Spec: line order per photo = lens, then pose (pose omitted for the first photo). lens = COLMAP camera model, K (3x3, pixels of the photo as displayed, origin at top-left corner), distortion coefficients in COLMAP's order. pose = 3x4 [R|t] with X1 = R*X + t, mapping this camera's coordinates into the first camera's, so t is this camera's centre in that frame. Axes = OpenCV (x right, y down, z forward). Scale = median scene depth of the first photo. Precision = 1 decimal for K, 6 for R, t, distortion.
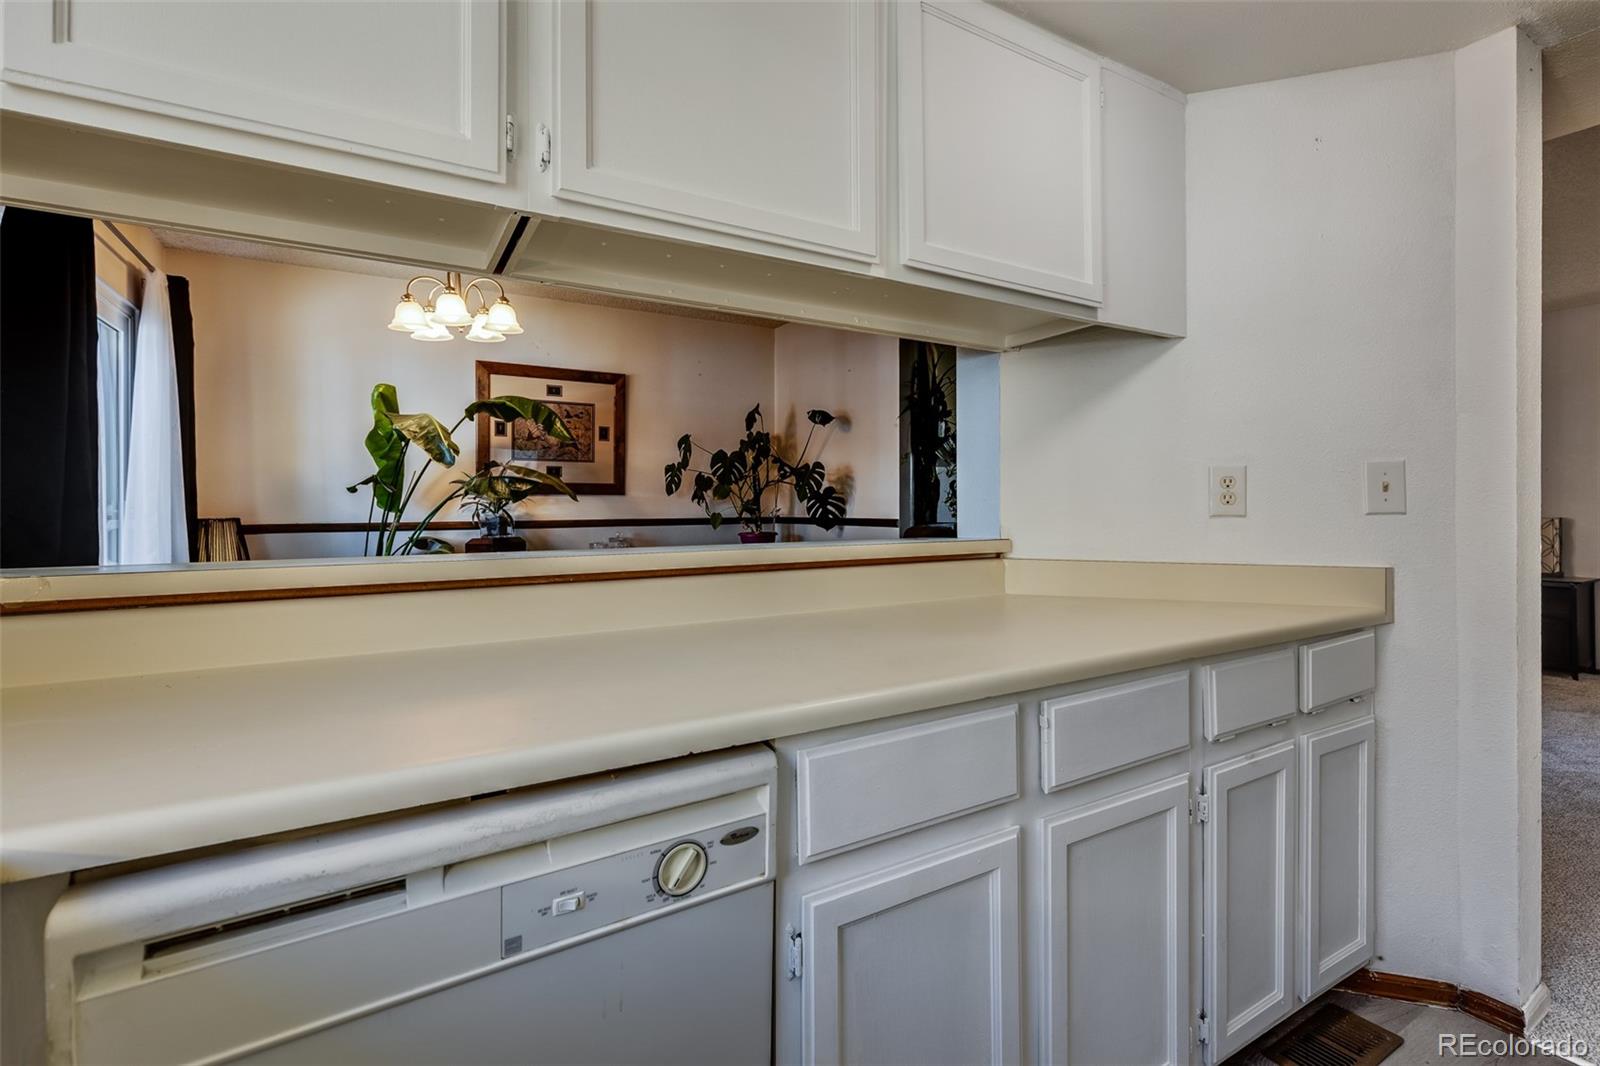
lens RADIAL K [[726.3, 0, 840.8], [0, 726.3, 509.0], [0, 0, 1]] dist [-0.001319, 0.001478]
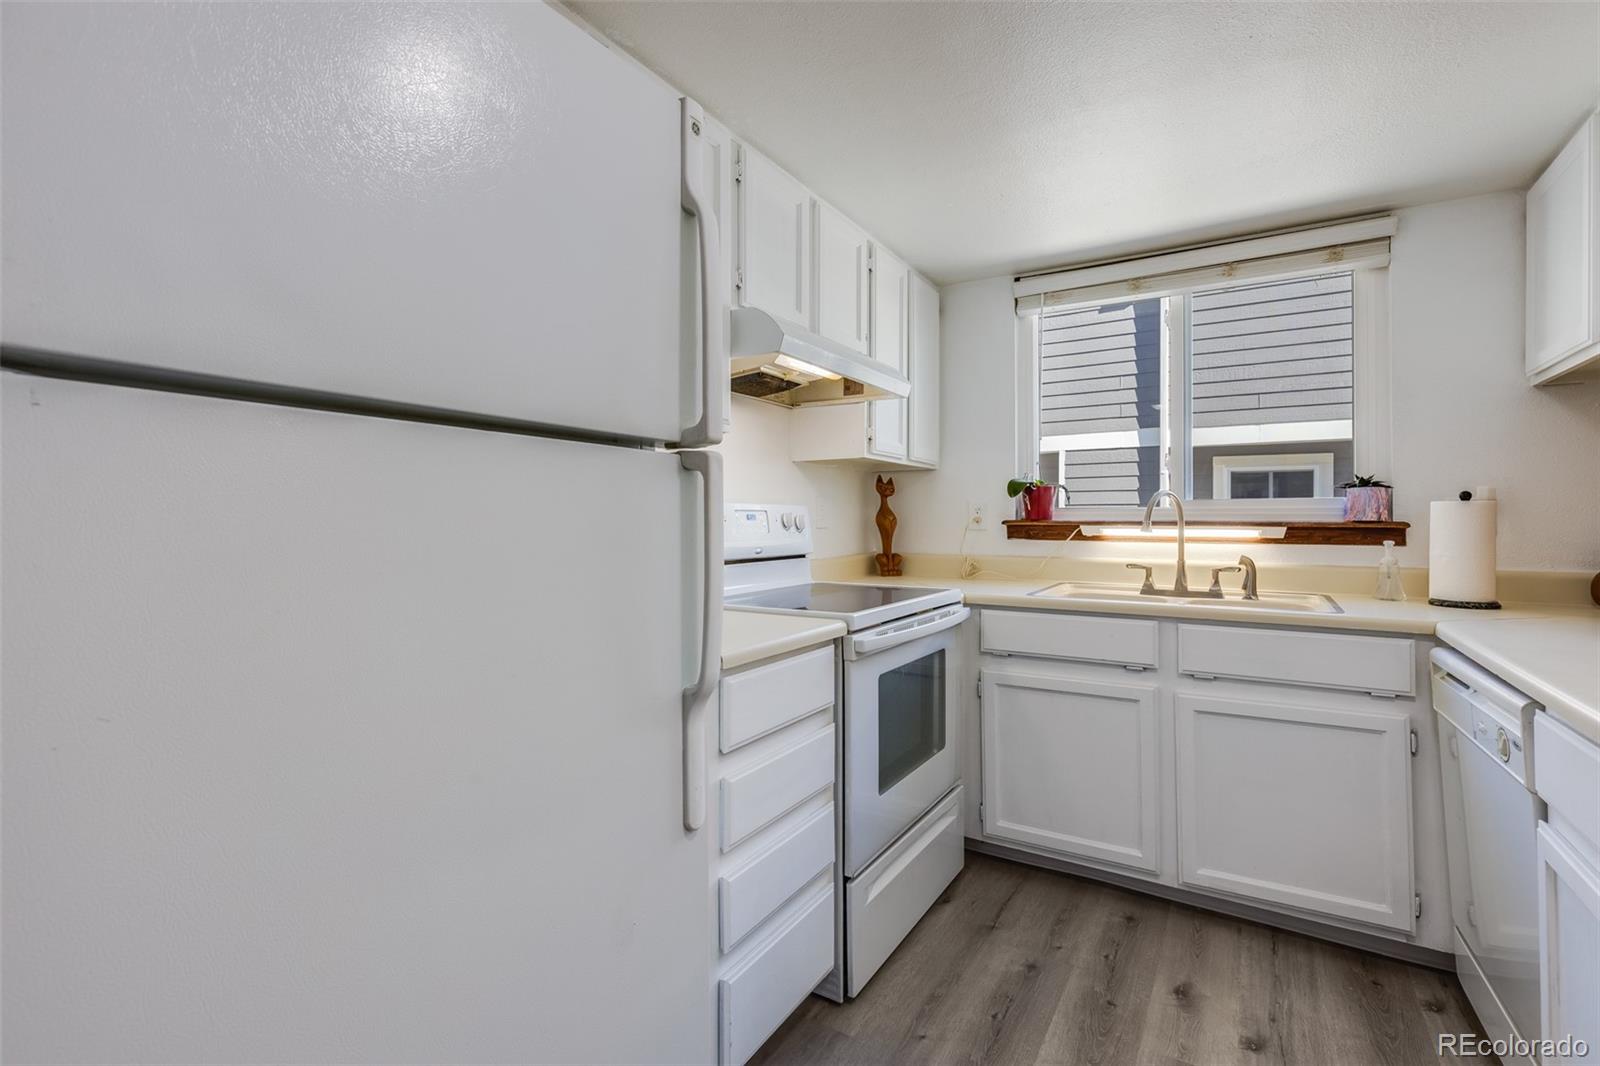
lens RADIAL K [[726.3, 0, 816.7], [0, 726.3, 525.0], [0, 0, 1]] dist [-0.001319, 0.001478]
pose [[-0.888761, 0.005415, -0.458339, 0.718218], [0.000035, 0.999931, 0.011747, -0.011486], [0.458371, 0.010424, -0.888700, 0.646635]]
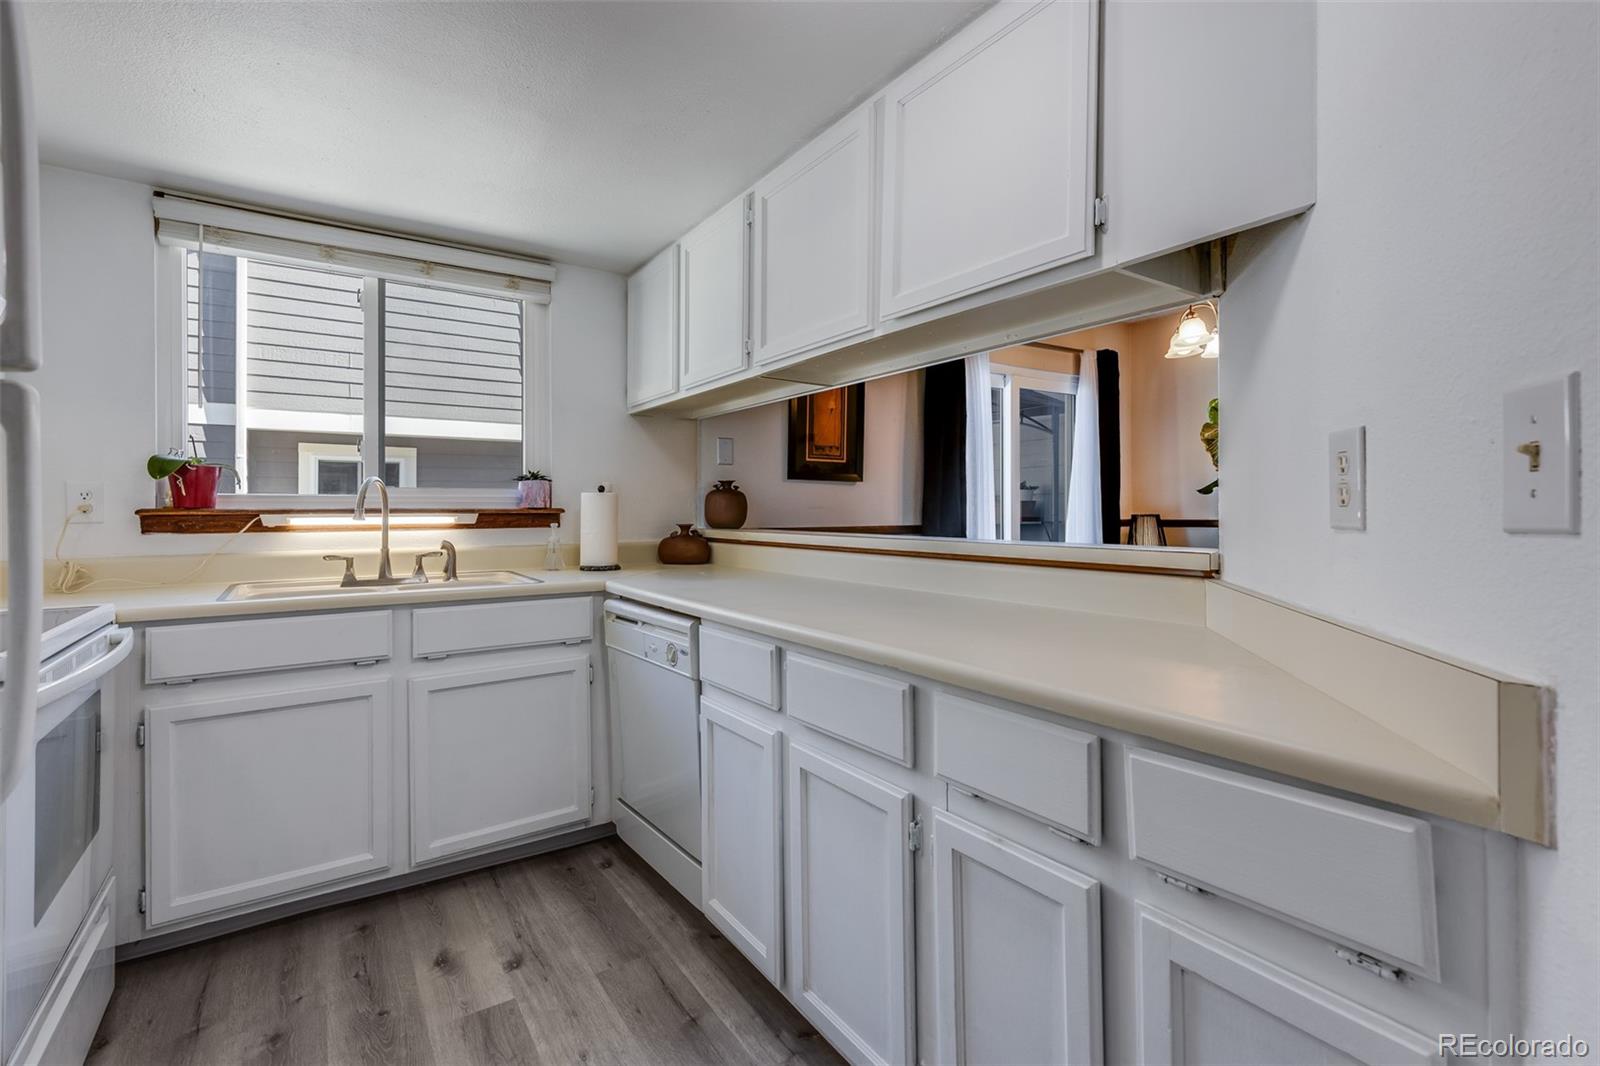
lens RADIAL K [[726.3, 0, 808.4], [0, 726.3, 521.9], [0, 0, 1]] dist [-0.001319, 0.001478]
pose [[0.052962, 0.020332, -0.998390, 0.845387], [0.002851, 0.999786, 0.020511, -0.005058], [0.998592, -0.003933, 0.052893, 0.492428]]
